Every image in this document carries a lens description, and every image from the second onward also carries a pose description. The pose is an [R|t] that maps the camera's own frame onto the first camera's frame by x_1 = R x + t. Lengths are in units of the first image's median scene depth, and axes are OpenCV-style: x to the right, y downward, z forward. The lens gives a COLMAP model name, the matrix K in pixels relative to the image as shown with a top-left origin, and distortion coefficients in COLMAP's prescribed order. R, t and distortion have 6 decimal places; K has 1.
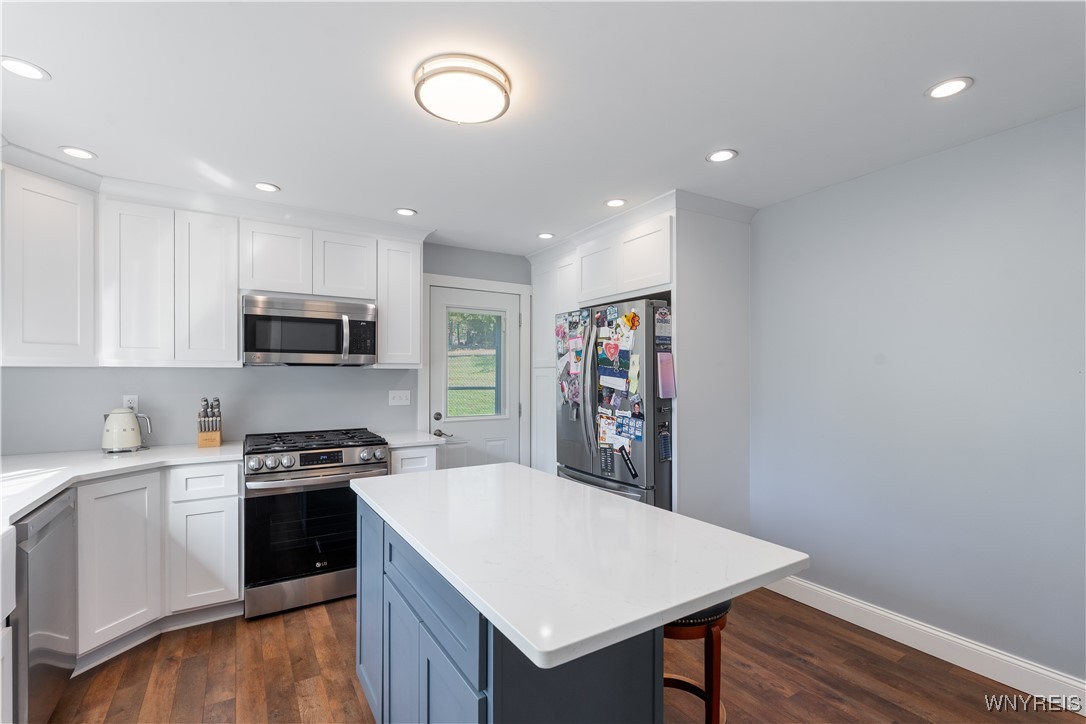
lens RADIAL K [[487.7, 0, 545.0], [0, 487.7, 374.8], [0, 0, 1]] dist [-0.003168, 0.000924]
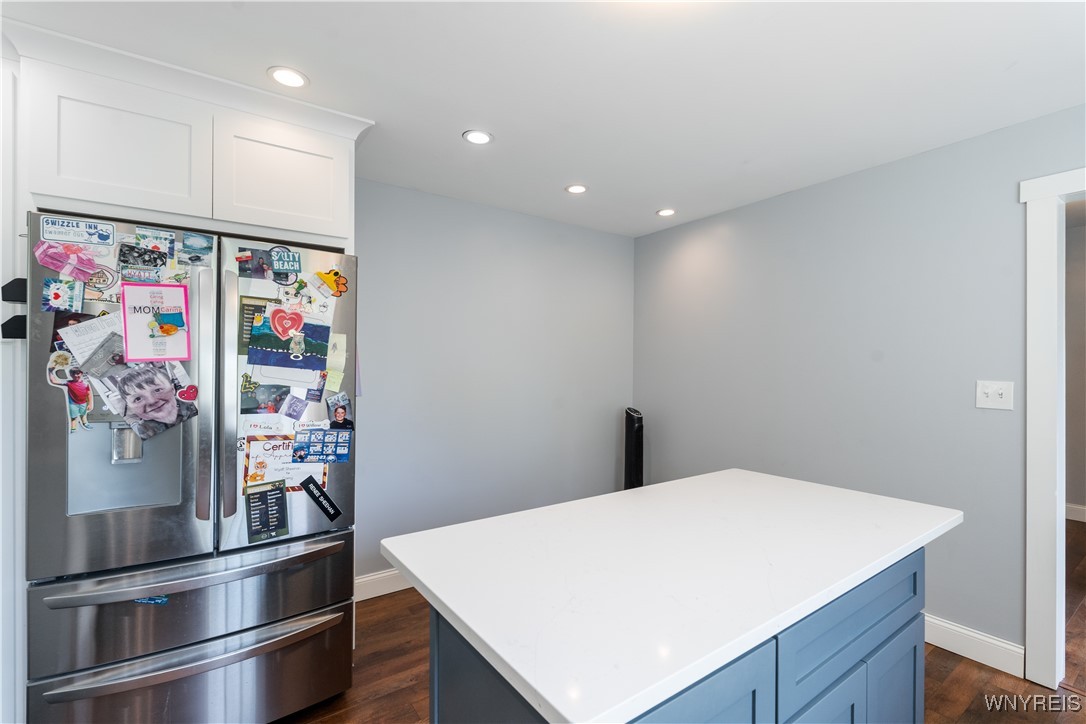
lens RADIAL K [[487.7, 0, 541.3], [0, 487.7, 368.1], [0, 0, 1]] dist [-0.003168, 0.000924]
pose [[-0.051971, -0.002438, 0.998646, -0.475848], [-0.002675, 0.999994, 0.002302, 0.003175], [-0.998645, -0.002551, -0.051977, 0.725516]]
